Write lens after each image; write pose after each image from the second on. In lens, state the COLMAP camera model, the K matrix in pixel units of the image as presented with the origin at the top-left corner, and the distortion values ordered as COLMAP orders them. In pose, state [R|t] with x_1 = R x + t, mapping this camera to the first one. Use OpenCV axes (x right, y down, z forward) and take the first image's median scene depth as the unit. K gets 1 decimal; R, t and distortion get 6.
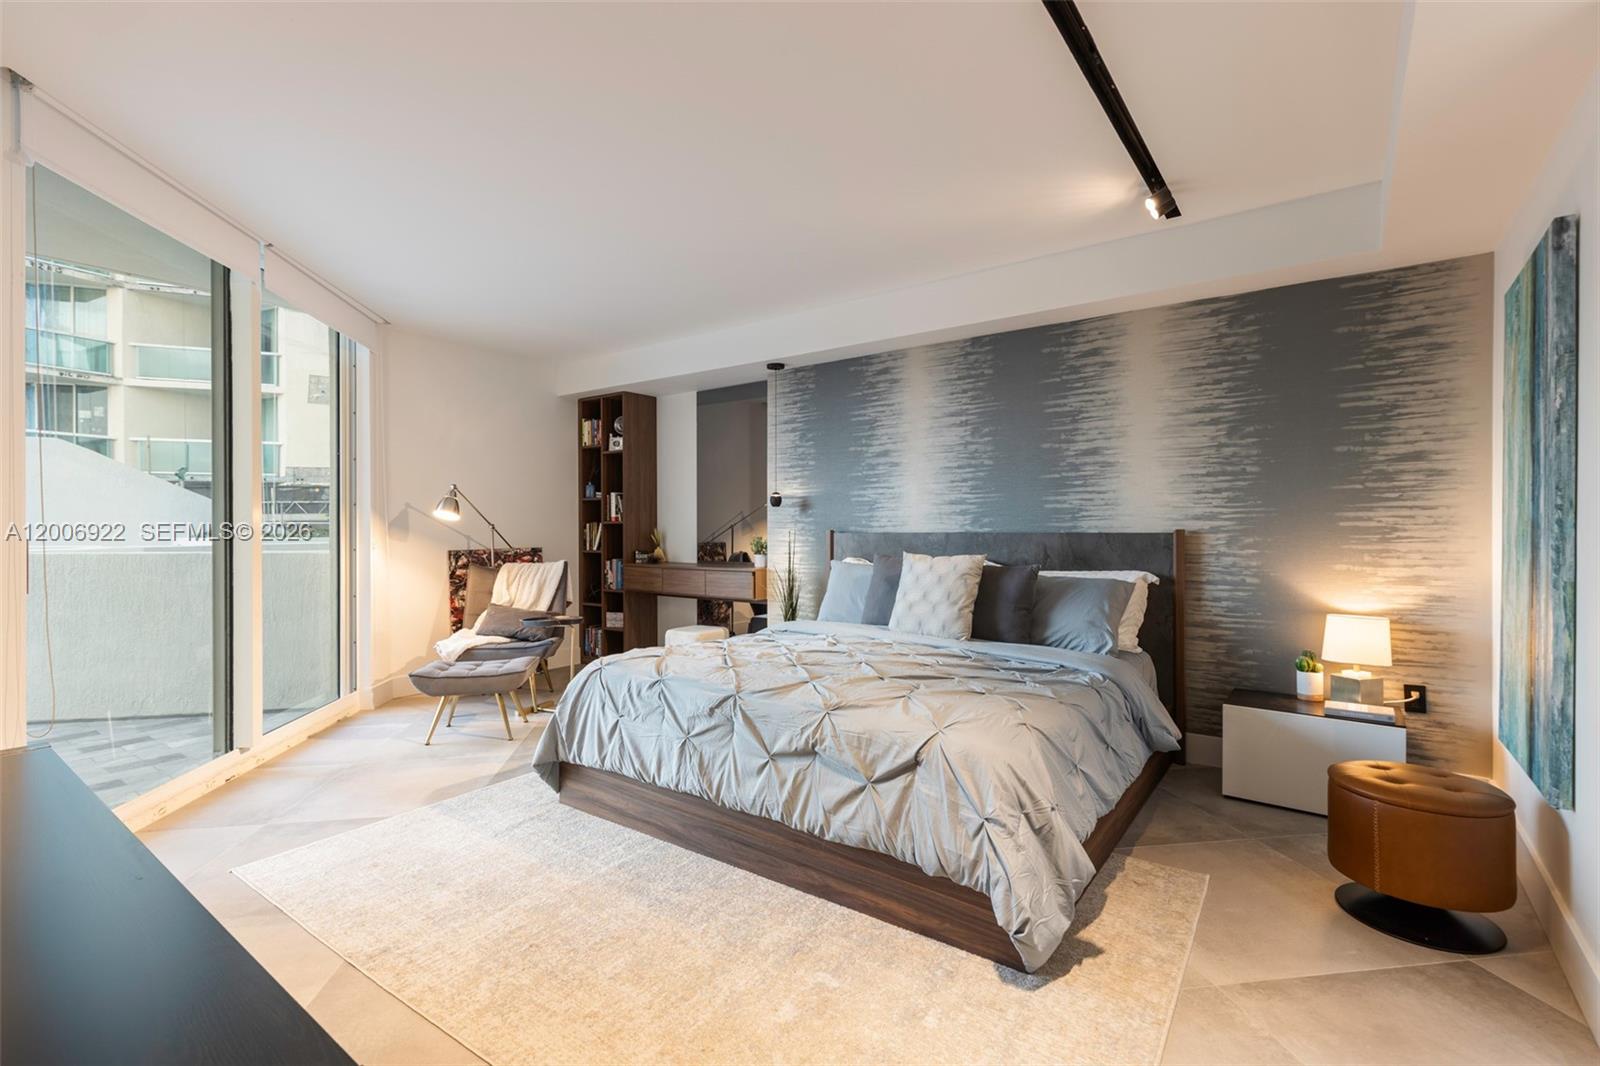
lens RADIAL K [[722.7, 0, 803.4], [0, 722.7, 530.9], [0, 0, 1]] dist [0.008601, -0.002762]
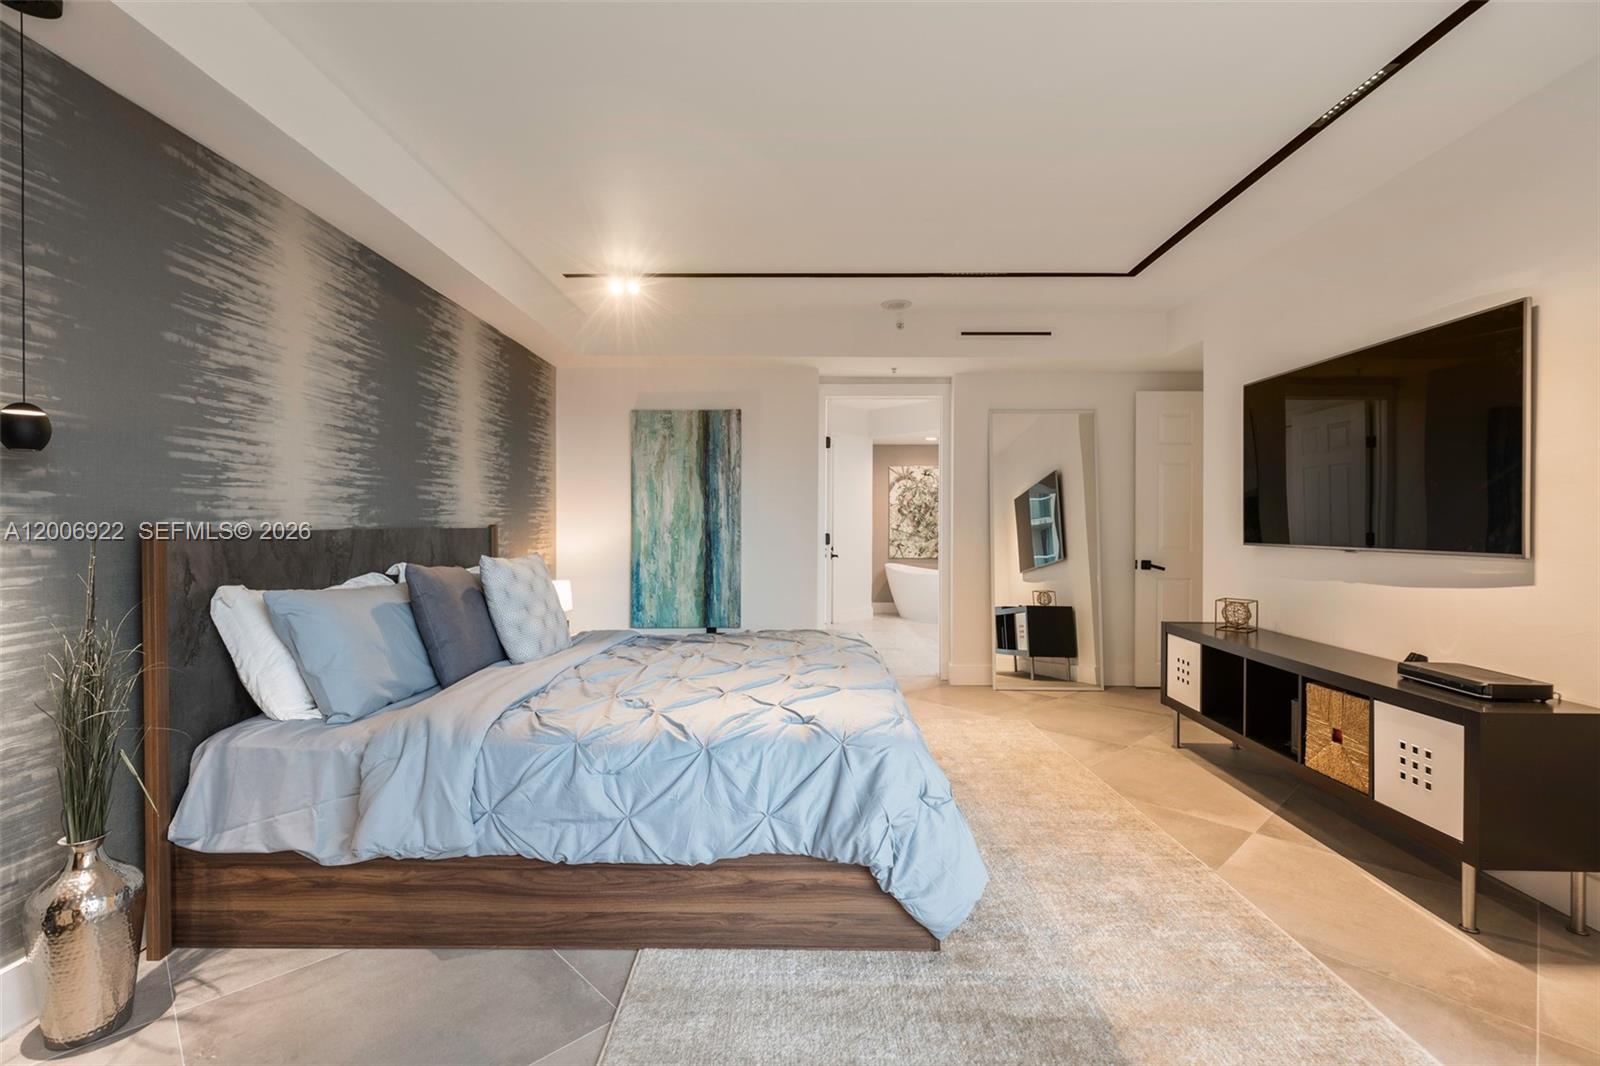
lens RADIAL K [[722.7, 0, 799.6], [0, 722.7, 529.2], [0, 0, 1]] dist [0.008601, -0.002762]
pose [[-0.587234, -0.006096, 0.809394, -0.443537], [0.000168, 0.999971, 0.007653, -0.002114], [-0.809417, 0.004631, -0.587216, 0.839060]]
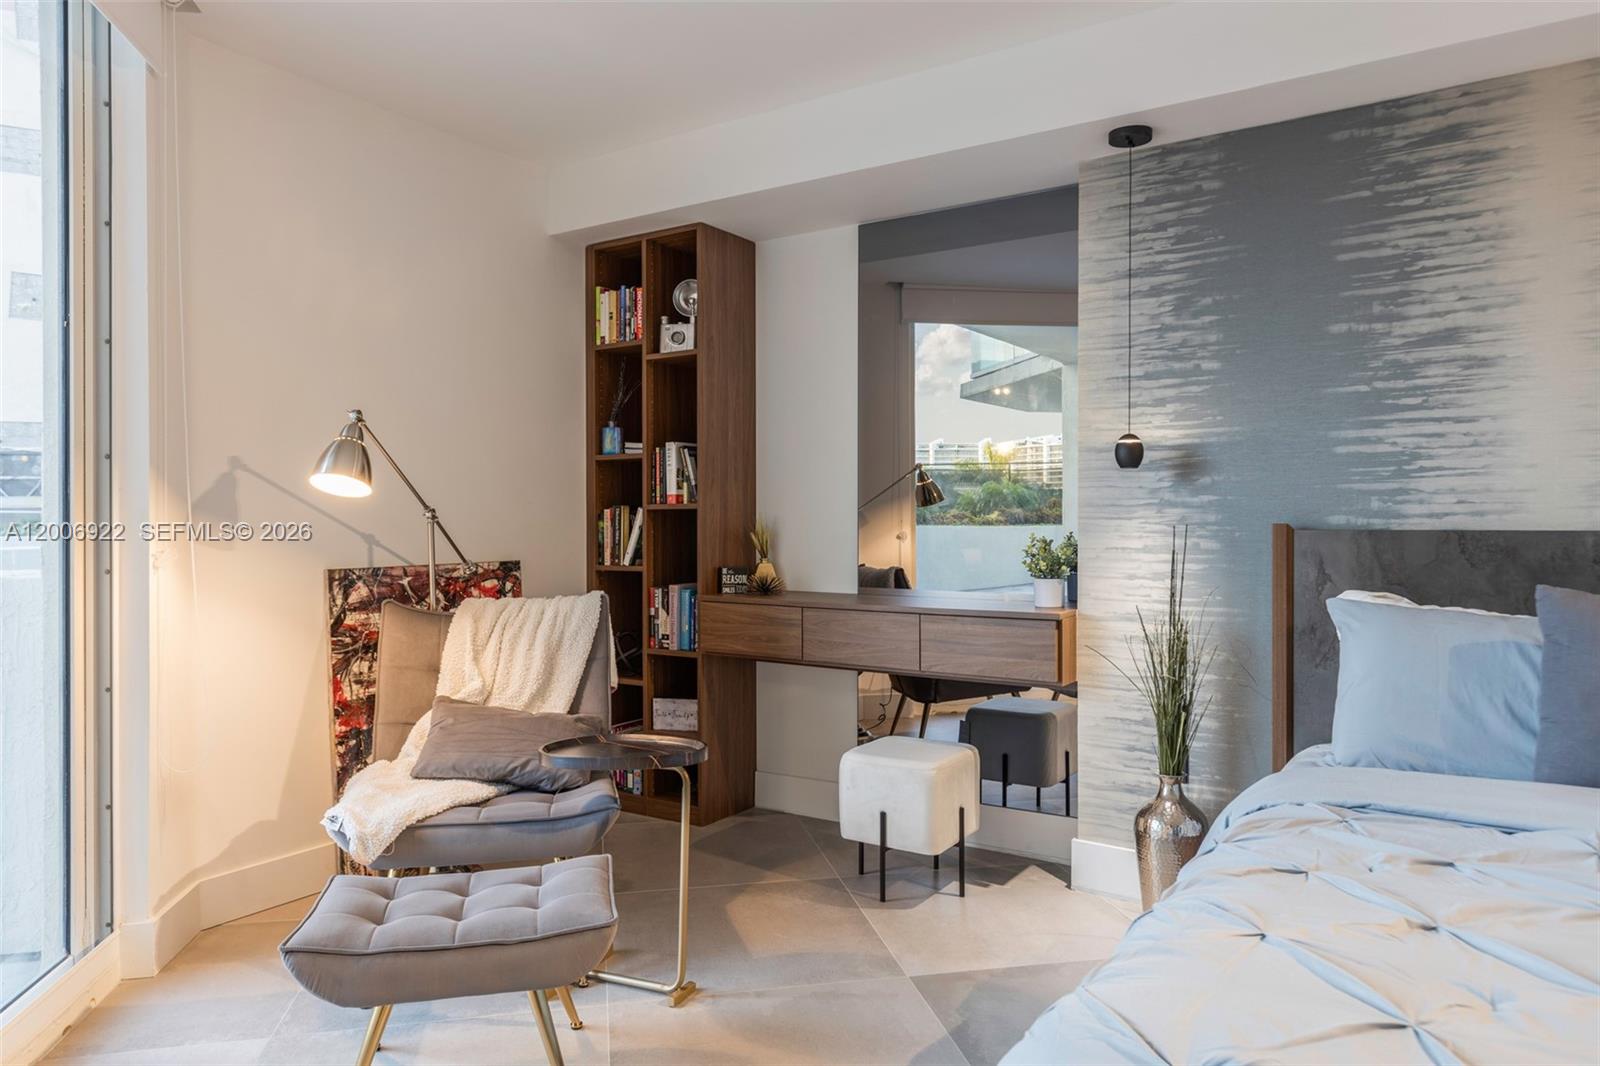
lens RADIAL K [[1034.8, 0, 796.8], [0, 1034.8, 530.1], [0, 0, 1]] dist [0.003510, -0.000721]
pose [[0.998831, 0.001694, 0.048317, -0.240356], [-0.001916, 0.999988, 0.004554, 0.000337], [-0.048309, -0.004641, 0.998822, 0.369747]]
